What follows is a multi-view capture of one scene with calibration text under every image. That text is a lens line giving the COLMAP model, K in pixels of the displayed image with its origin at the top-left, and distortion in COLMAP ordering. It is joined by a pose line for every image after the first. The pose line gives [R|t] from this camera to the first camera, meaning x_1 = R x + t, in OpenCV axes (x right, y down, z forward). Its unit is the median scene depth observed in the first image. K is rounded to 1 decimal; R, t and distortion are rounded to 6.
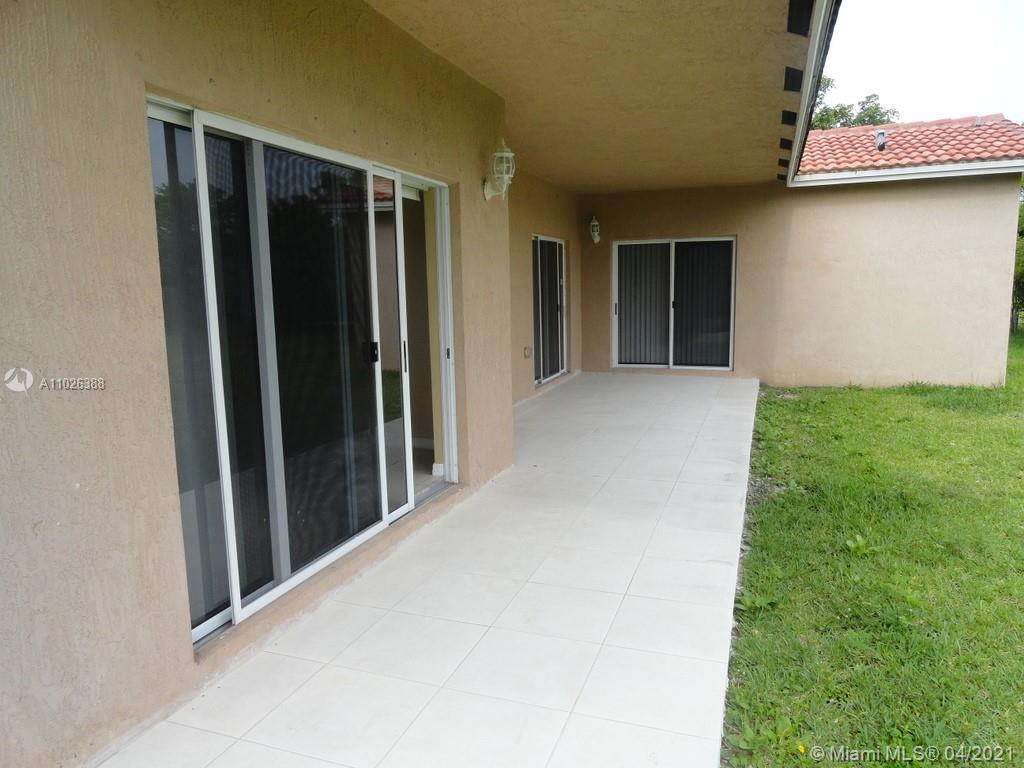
lens RADIAL K [[702.4, 0, 512.0], [0, 702.4, 384.0], [0, 0, 1]] dist [0.007621, 0.003205]
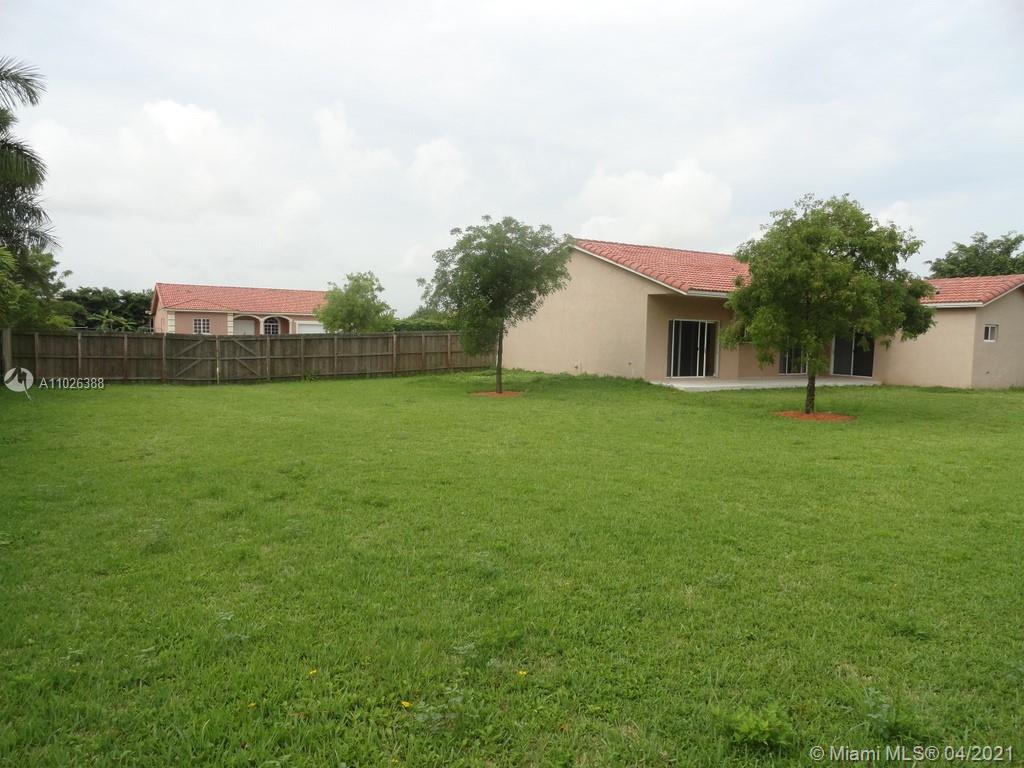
lens RADIAL K [[702.4, 0, 512.0], [0, 702.4, 384.0], [0, 0, 1]] dist [0.007621, 0.003205]
pose [[0.770677, 0.090749, -0.630731, 1.014671], [-0.130429, 0.991316, -0.016739, 0.238144], [0.623735, 0.095166, 0.775821, -1.972123]]
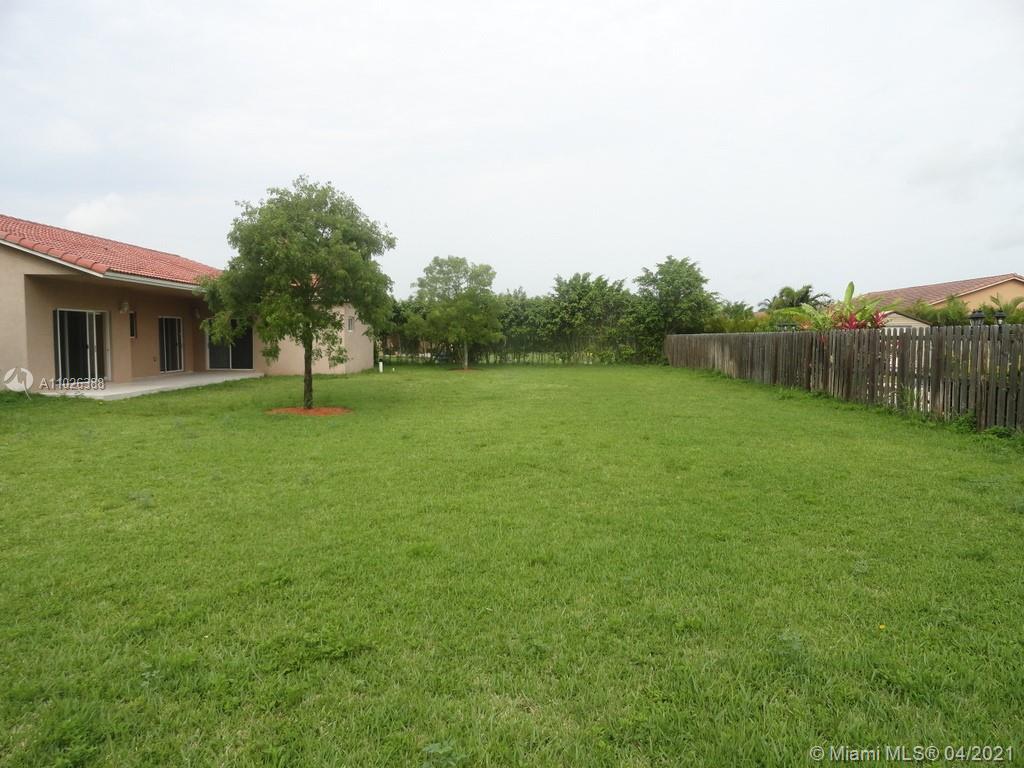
lens RADIAL K [[702.4, 0, 512.0], [0, 702.4, 384.0], [0, 0, 1]] dist [0.007621, 0.003205]
pose [[0.947864, 0.004445, 0.318644, 0.431831], [0.019586, 0.997200, -0.072172, 0.258305], [-0.318073, 0.074650, 0.945123, -1.886492]]
